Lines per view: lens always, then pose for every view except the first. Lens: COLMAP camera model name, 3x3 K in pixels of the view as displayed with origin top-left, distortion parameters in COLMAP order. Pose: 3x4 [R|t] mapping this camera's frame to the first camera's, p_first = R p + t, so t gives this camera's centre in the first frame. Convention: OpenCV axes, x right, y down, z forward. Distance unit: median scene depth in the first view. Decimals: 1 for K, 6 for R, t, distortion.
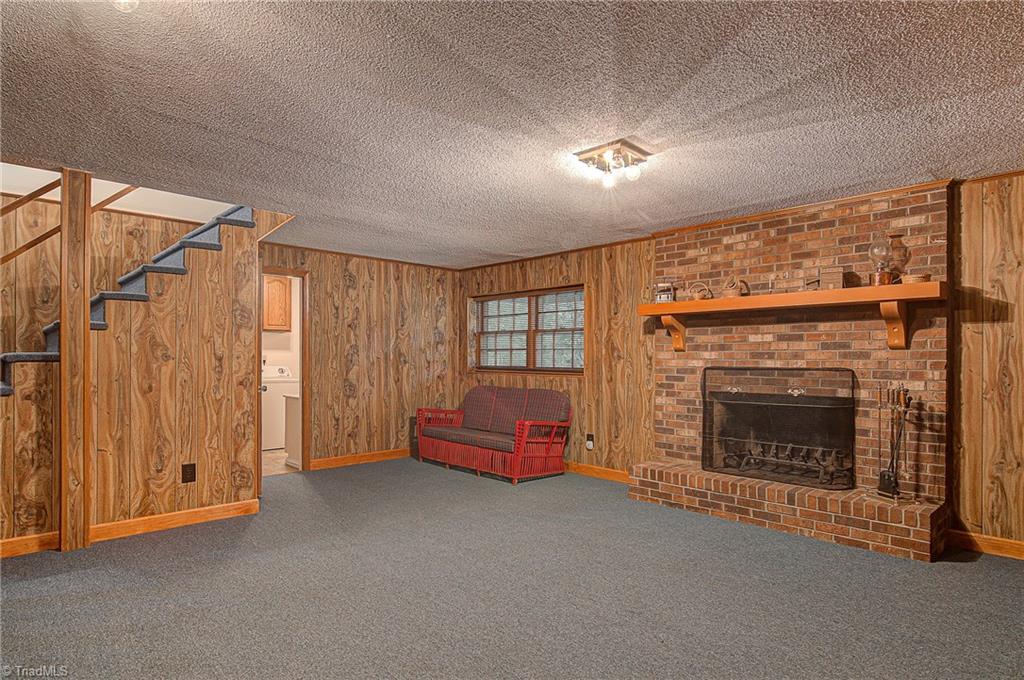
lens RADIAL K [[553.2, 0, 520.6], [0, 553.2, 357.5], [0, 0, 1]] dist [0.003766, 0.000316]
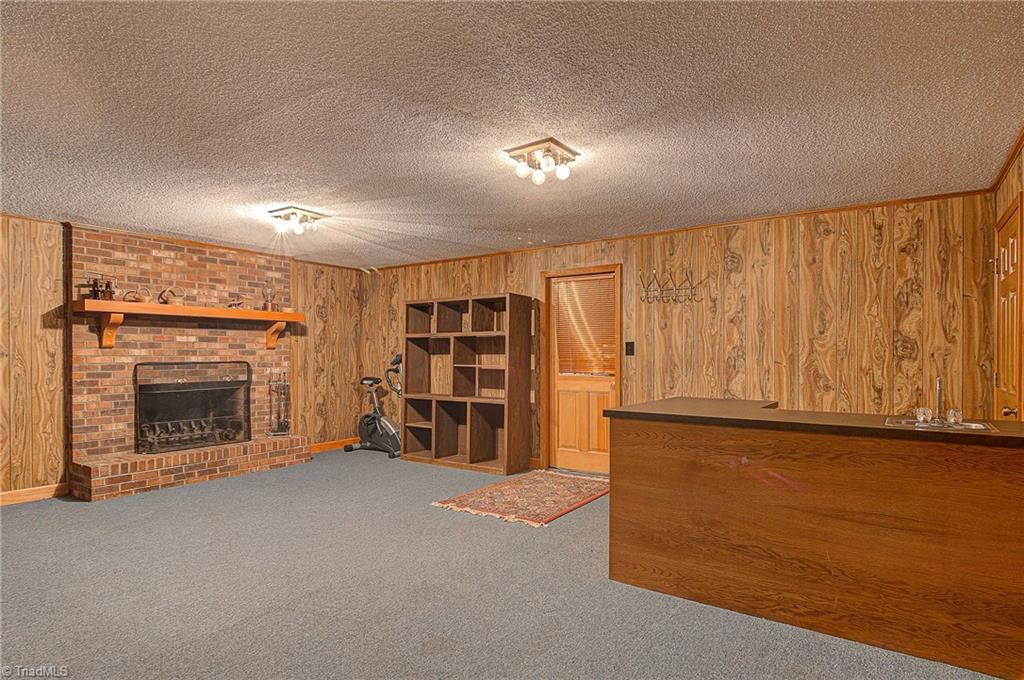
lens RADIAL K [[553.2, 0, 514.9], [0, 553.2, 350.6], [0, 0, 1]] dist [0.003766, 0.000316]
pose [[-0.188418, 0.001035, 0.982088, -0.950914], [-0.004400, 0.999989, -0.001898, -0.009351], [-0.982079, -0.004679, -0.188411, 0.502492]]
